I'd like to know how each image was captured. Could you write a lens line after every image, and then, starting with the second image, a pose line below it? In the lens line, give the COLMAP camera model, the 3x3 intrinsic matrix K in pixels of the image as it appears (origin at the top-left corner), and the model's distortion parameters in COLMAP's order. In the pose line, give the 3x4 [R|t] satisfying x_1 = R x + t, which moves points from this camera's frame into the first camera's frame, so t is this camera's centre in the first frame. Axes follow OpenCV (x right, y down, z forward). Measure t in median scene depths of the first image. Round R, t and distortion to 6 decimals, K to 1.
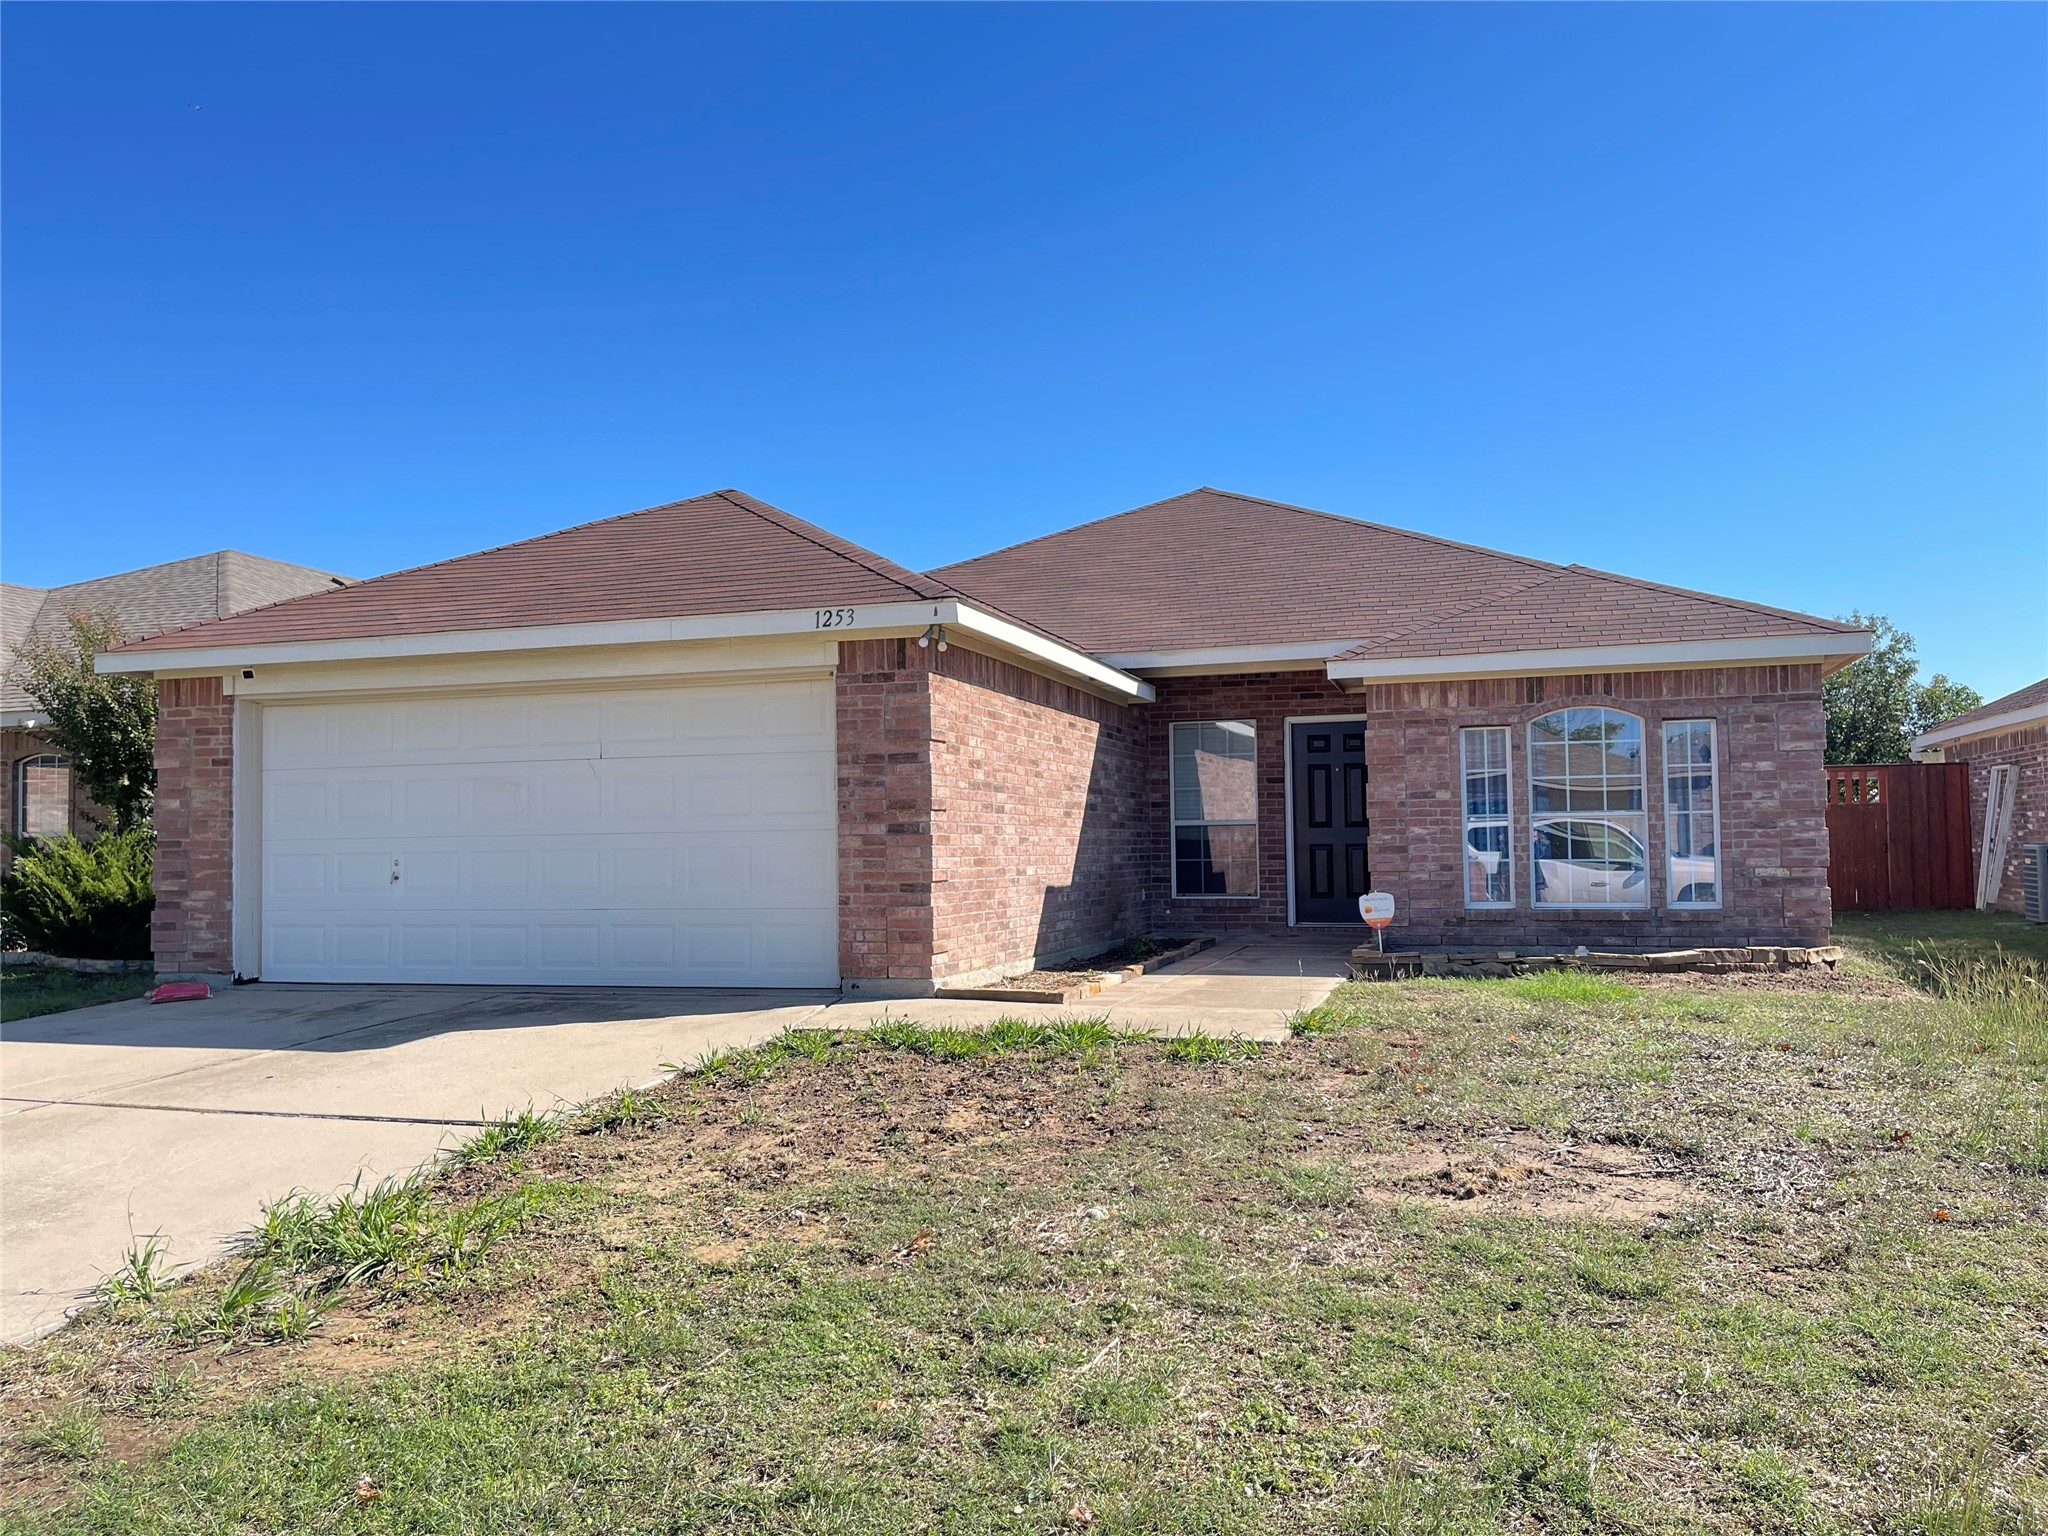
lens RADIAL K [[1539.2, 0, 1026.1], [0, 1539.2, 781.7], [0, 0, 1]] dist [0.058305, -0.045730]
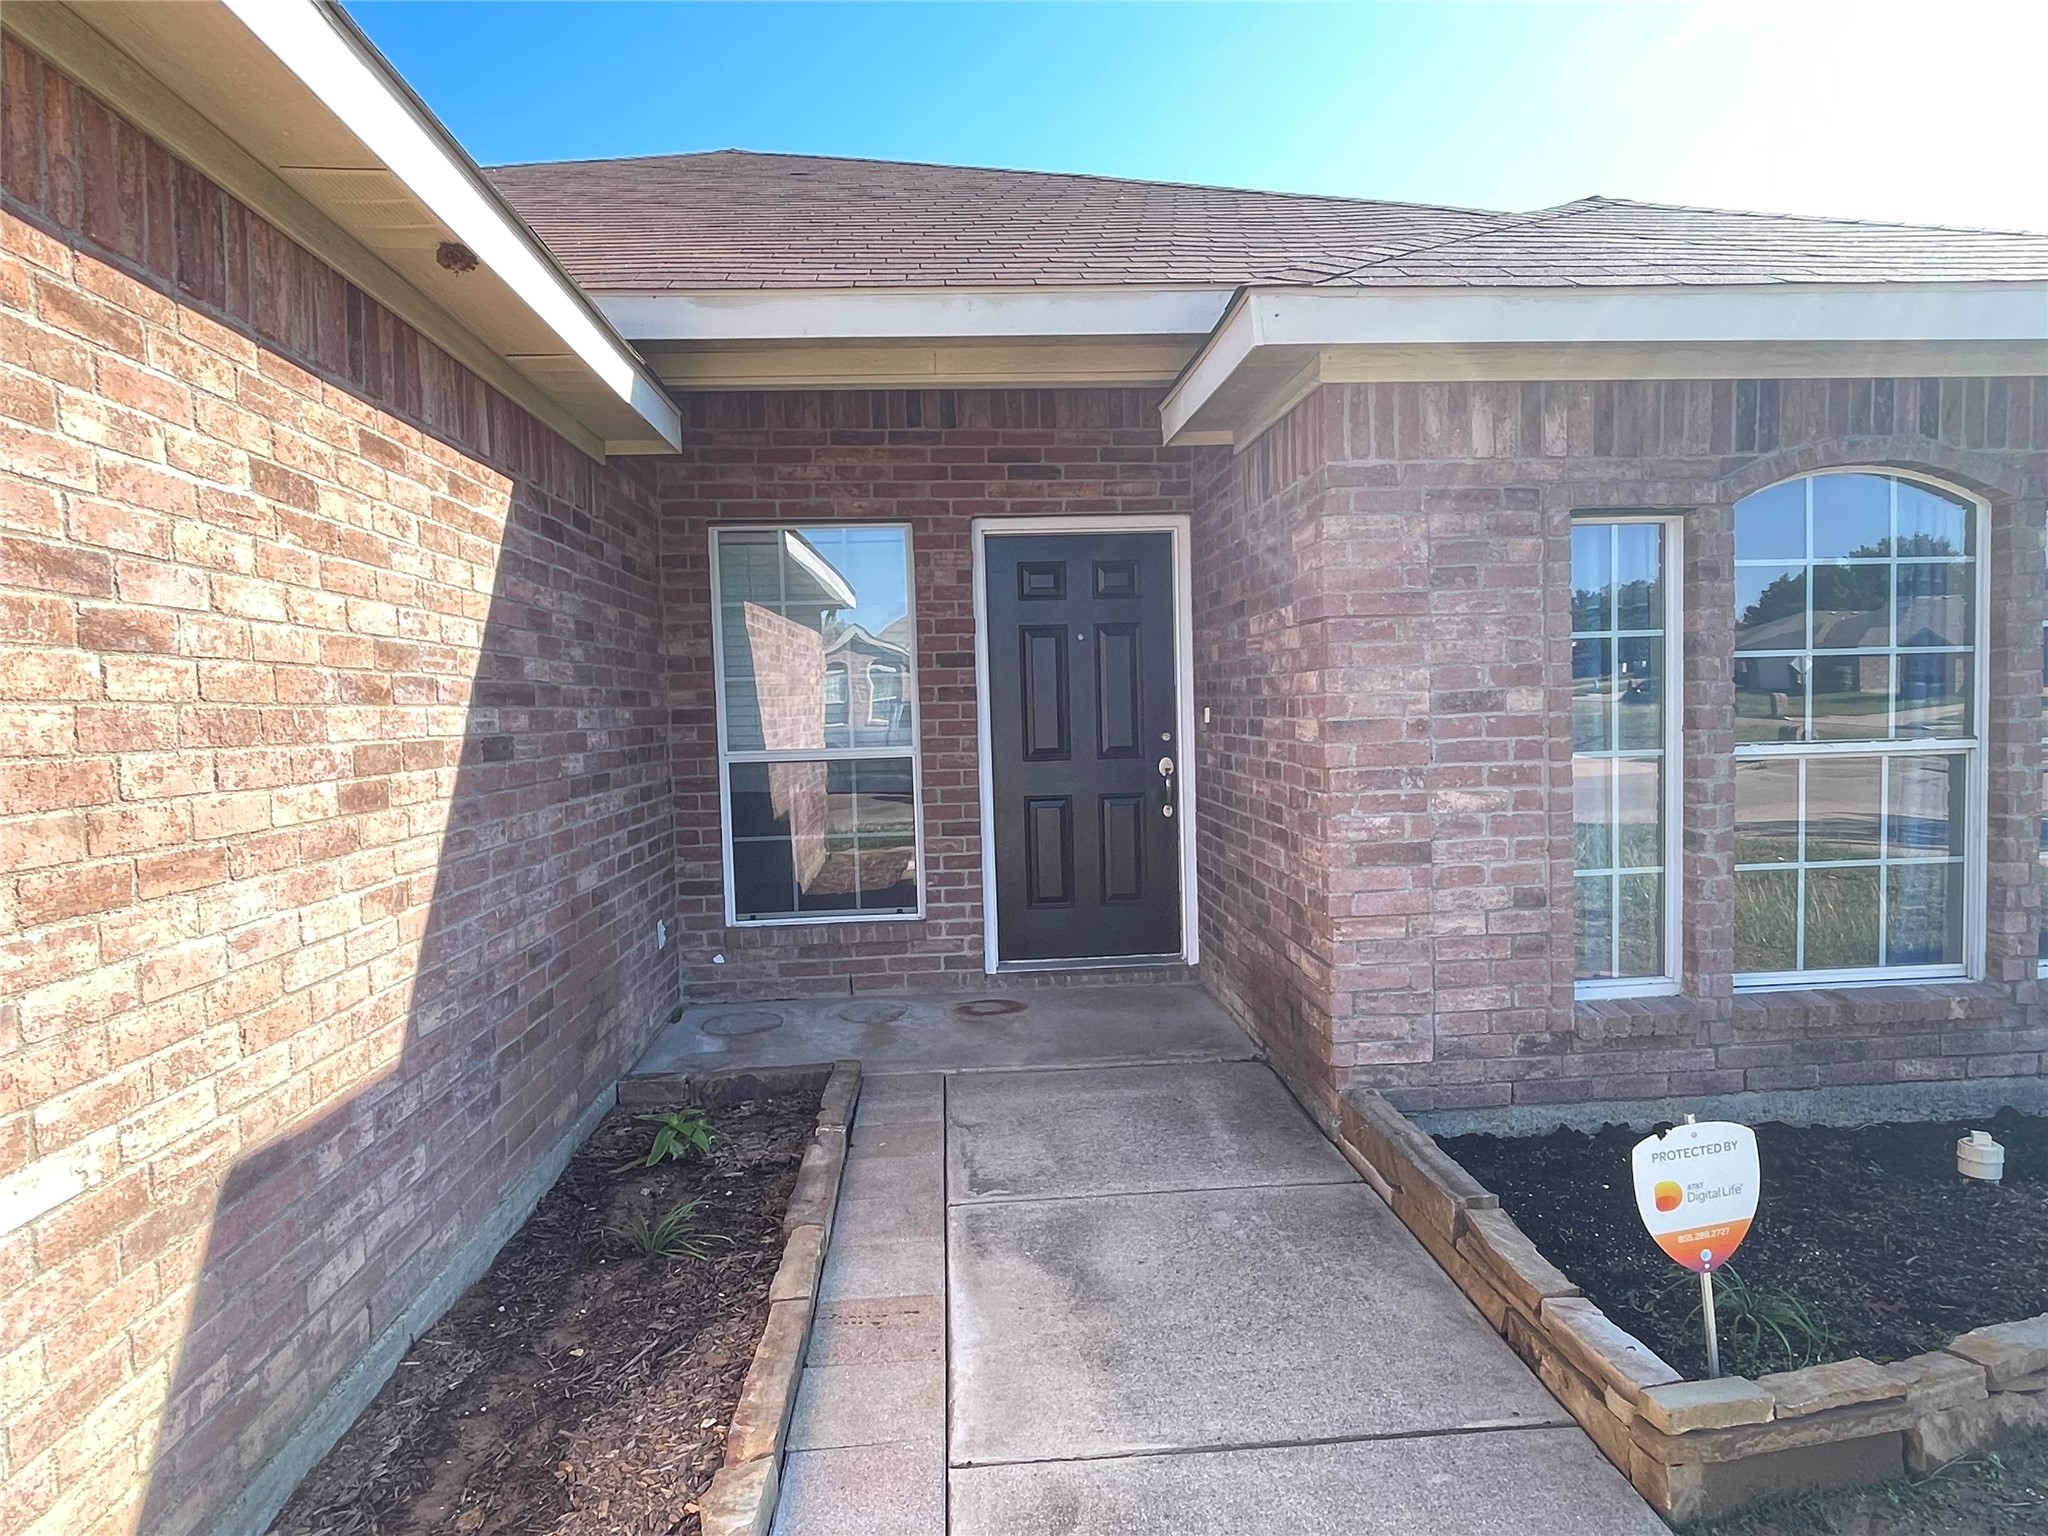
lens RADIAL K [[1282.9, 0, 1043.9], [0, 1282.9, 780.9], [0, 0, 1]] dist [0.004196, -0.014745]
pose [[0.924952, -0.036757, 0.378303, 0.052010], [0.000535, 0.995438, 0.095410, -0.001738], [-0.380084, -0.088047, 0.920752, 0.792782]]
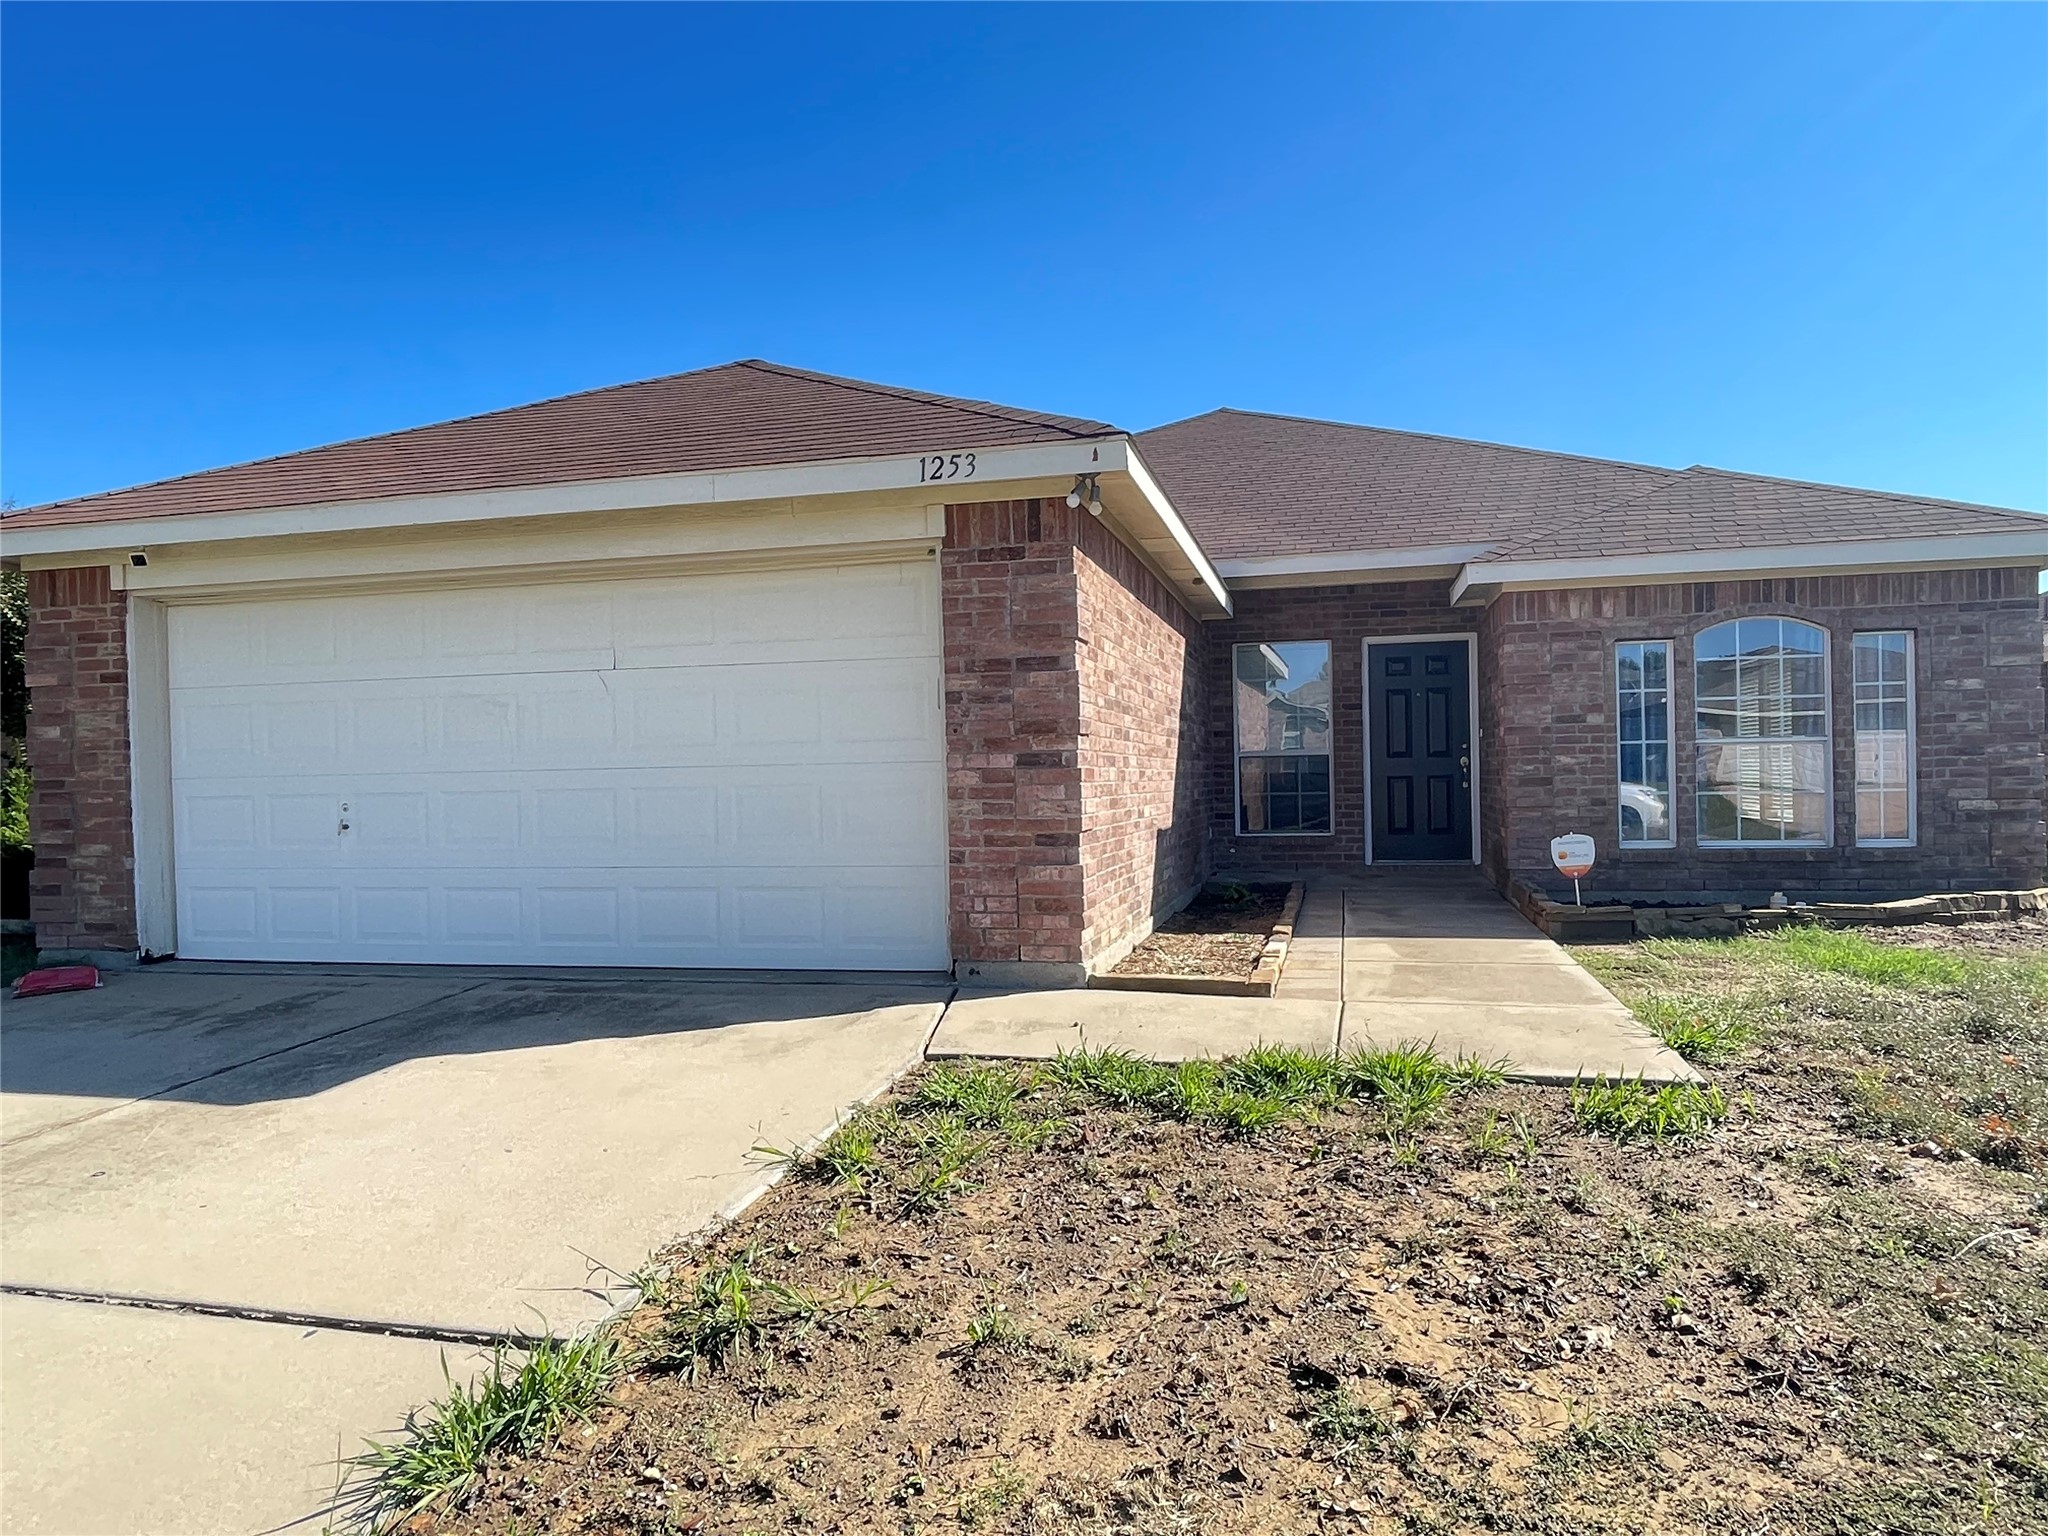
lens RADIAL K [[1282.9, 0, 1035.3], [0, 1282.9, 788.5], [0, 0, 1]] dist [0.004196, -0.014745]
pose [[0.997198, -0.006566, 0.074521, -0.102744], [0.002787, 0.998710, 0.050701, 0.010574], [-0.074758, -0.050352, 0.995930, 0.313293]]
